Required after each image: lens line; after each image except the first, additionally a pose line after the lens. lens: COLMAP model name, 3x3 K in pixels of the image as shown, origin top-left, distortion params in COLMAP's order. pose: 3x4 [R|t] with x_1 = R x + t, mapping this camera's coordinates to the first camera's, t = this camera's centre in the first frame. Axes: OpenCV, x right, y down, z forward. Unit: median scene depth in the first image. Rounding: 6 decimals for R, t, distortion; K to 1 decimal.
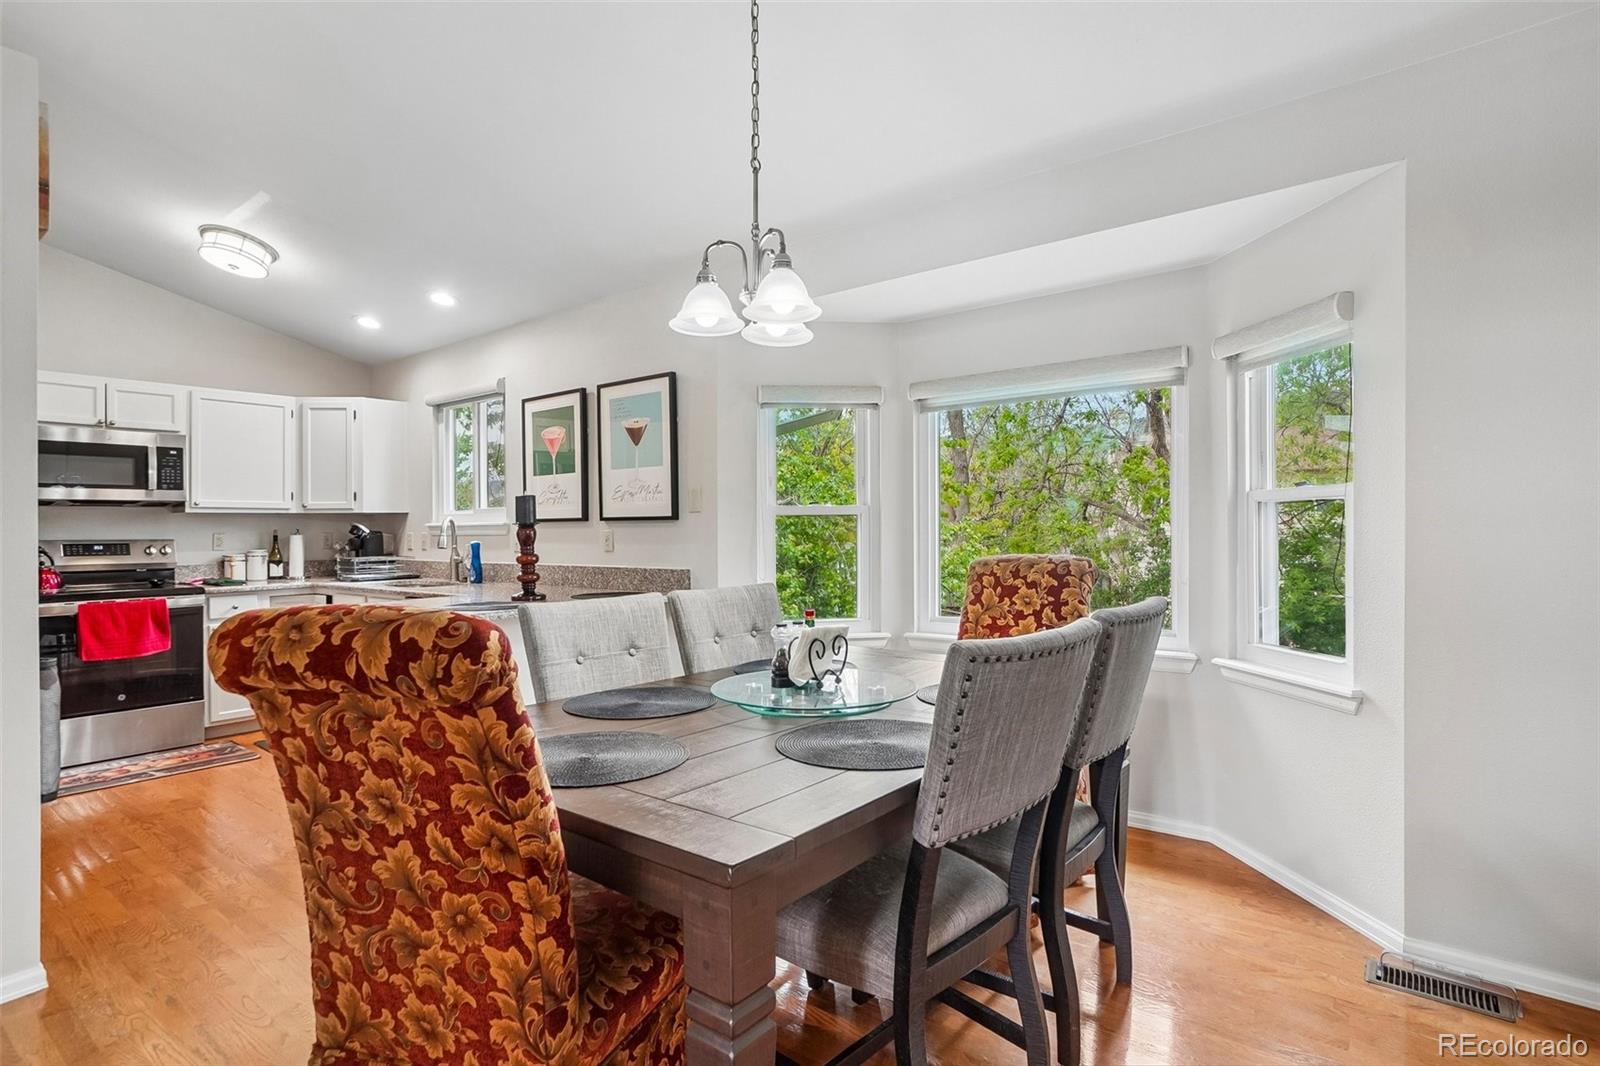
lens RADIAL K [[815.8, 0, 798.3], [0, 815.8, 523.7], [0, 0, 1]] dist [-0.046846, 0.022489]
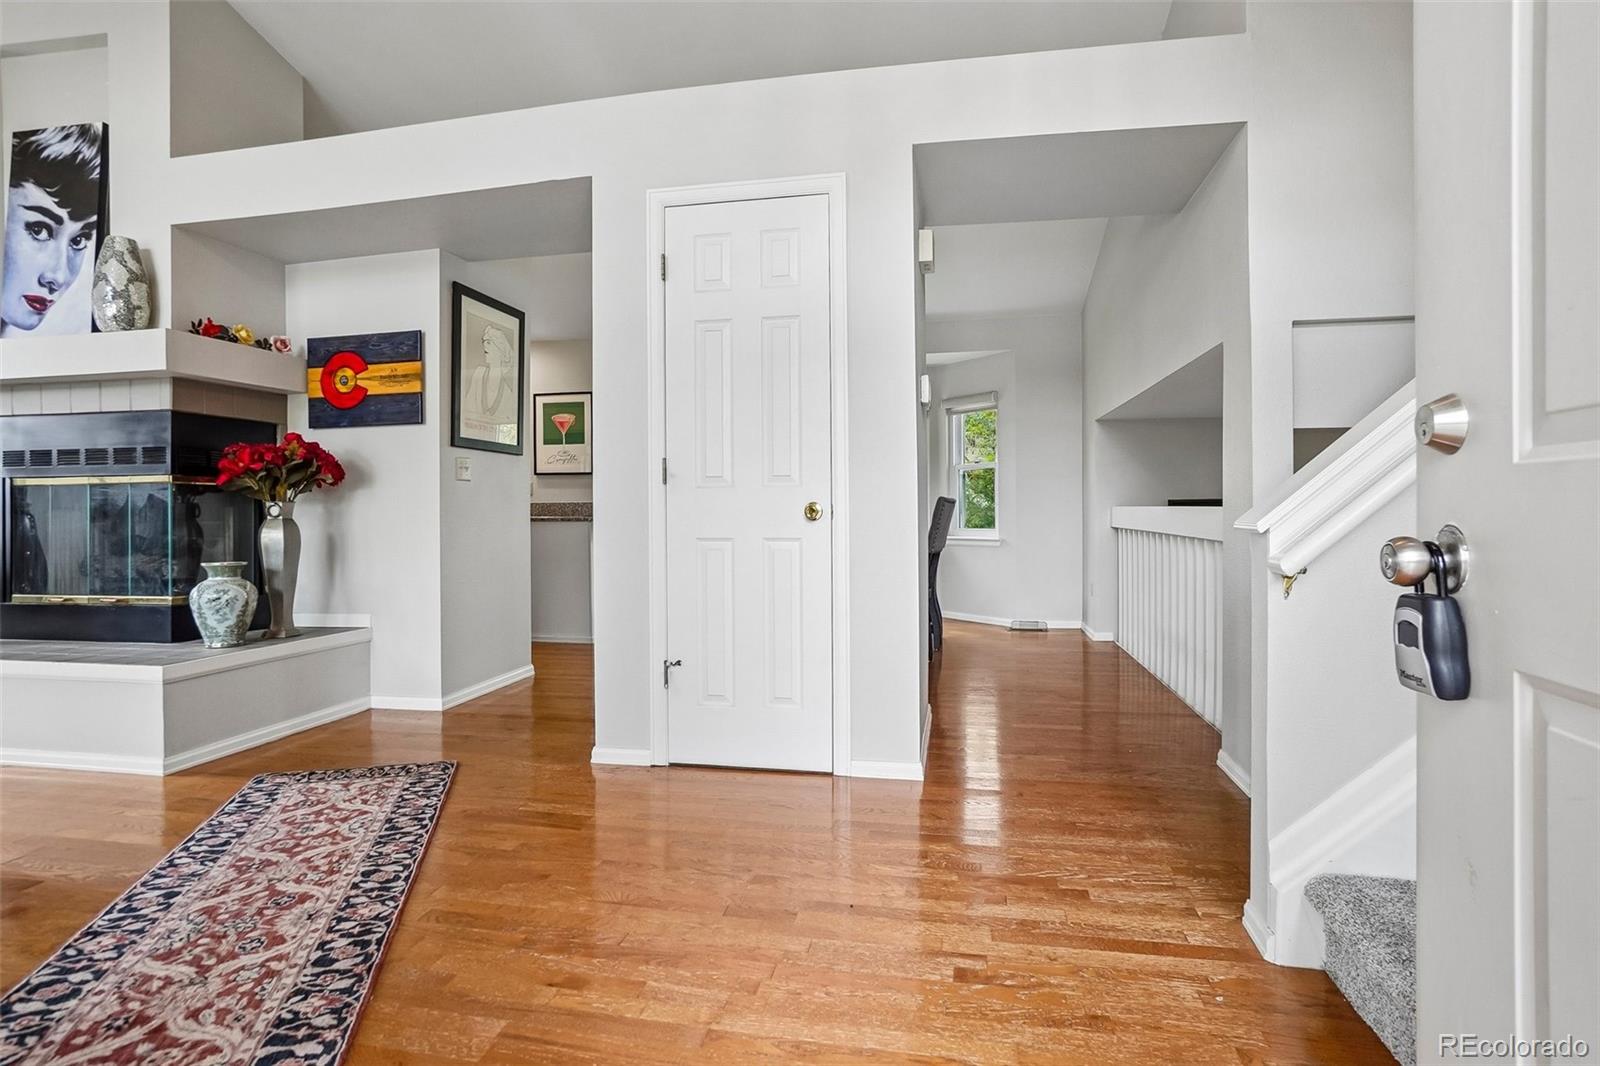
lens RADIAL K [[823.3, 0, 793.5], [0, 823.3, 514.5], [0, 0, 1]] dist [-0.045042, 0.024015]
pose [[0.889891, 0.001749, 0.456169, -0.631138], [-0.006484, 0.999940, 0.008817, 0.058014], [-0.456126, -0.010804, 0.889849, -0.613695]]
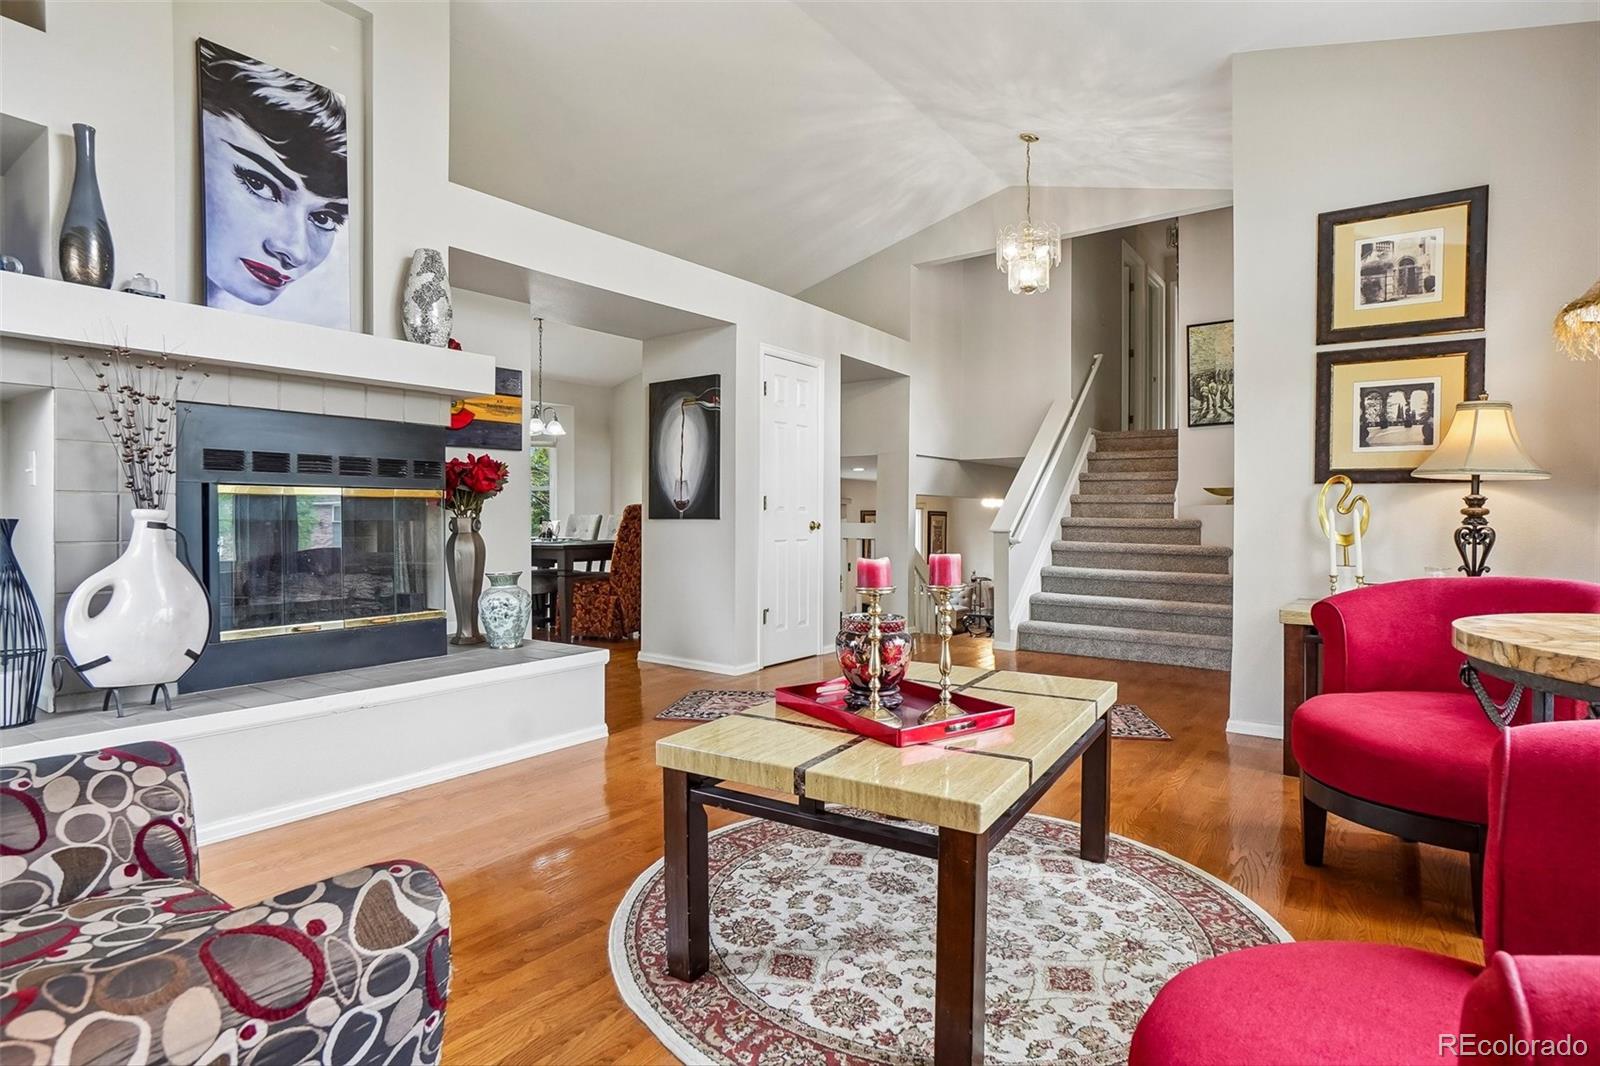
lens RADIAL K [[815.8, 0, 798.3], [0, 815.8, 523.7], [0, 0, 1]] dist [-0.046846, 0.022489]
pose [[-0.039731, 0.003655, 0.999204, -1.600803], [-0.008333, 0.999957, -0.003990, 0.063415], [-0.999176, -0.008485, -0.039699, 0.028126]]
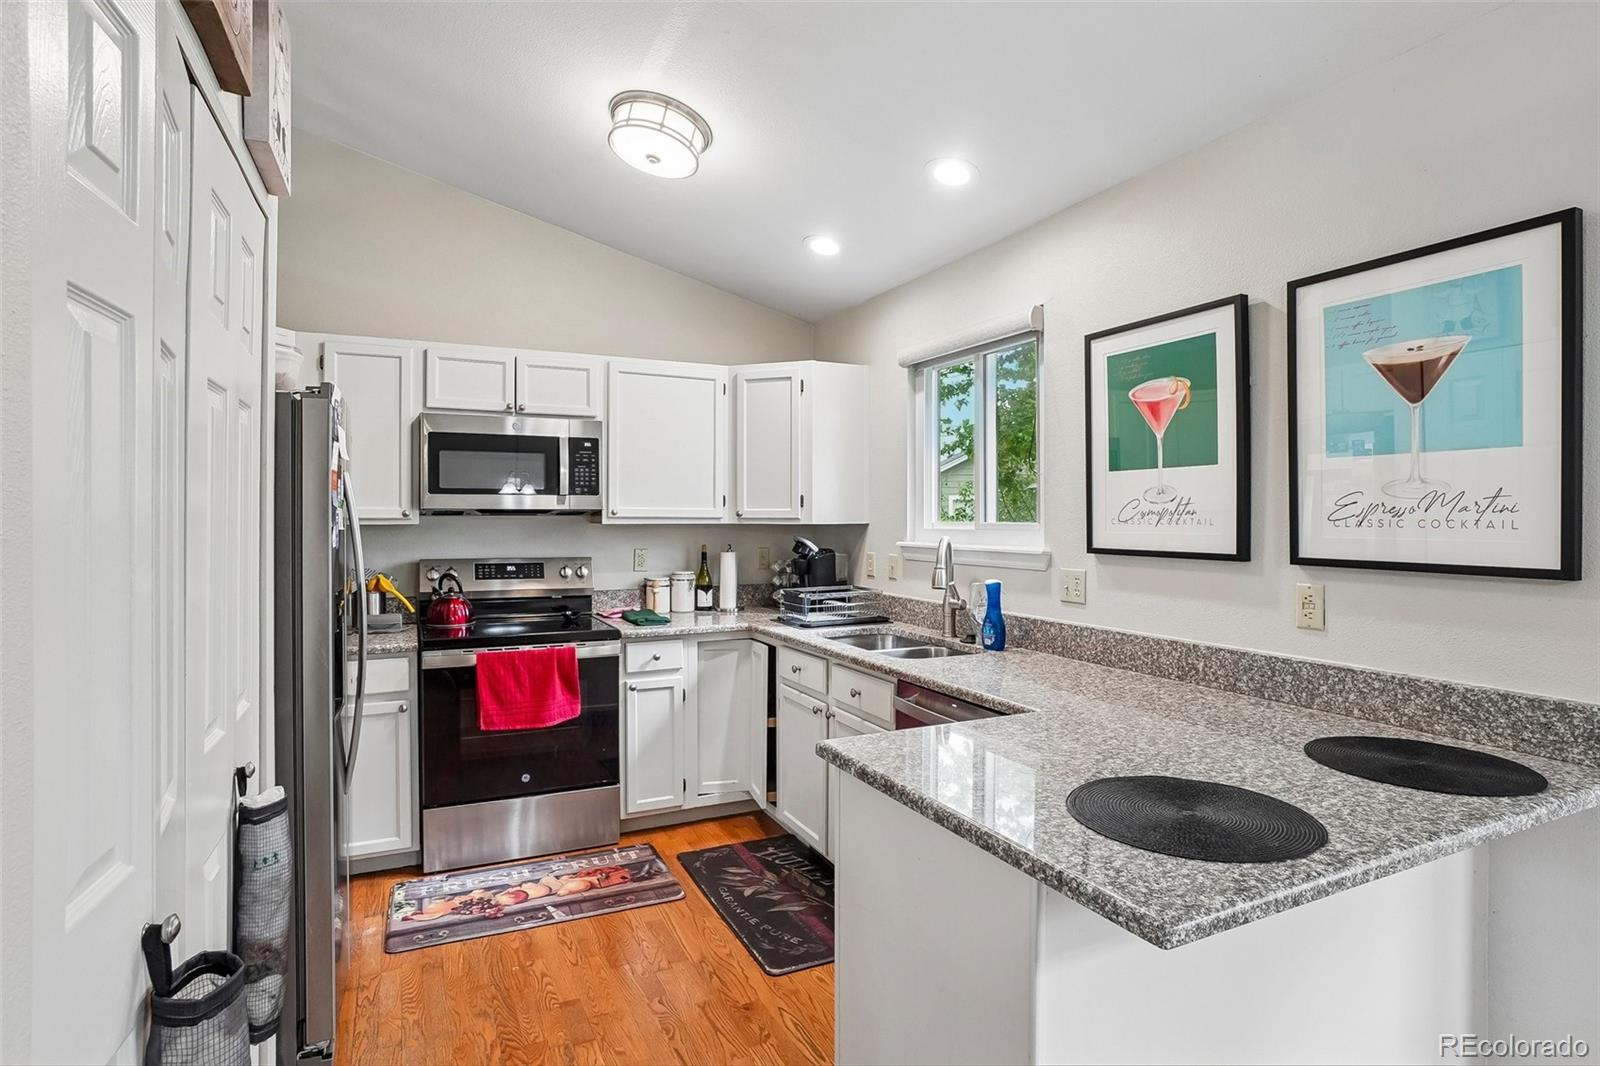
lens RADIAL K [[815.8, 0, 798.3], [0, 815.8, 523.7], [0, 0, 1]] dist [-0.046846, 0.022489]
pose [[0.898635, 0.014867, -0.438444, -0.282199], [-0.007398, 0.999797, 0.018739, -0.032405], [0.438634, -0.013596, 0.898563, 0.419184]]
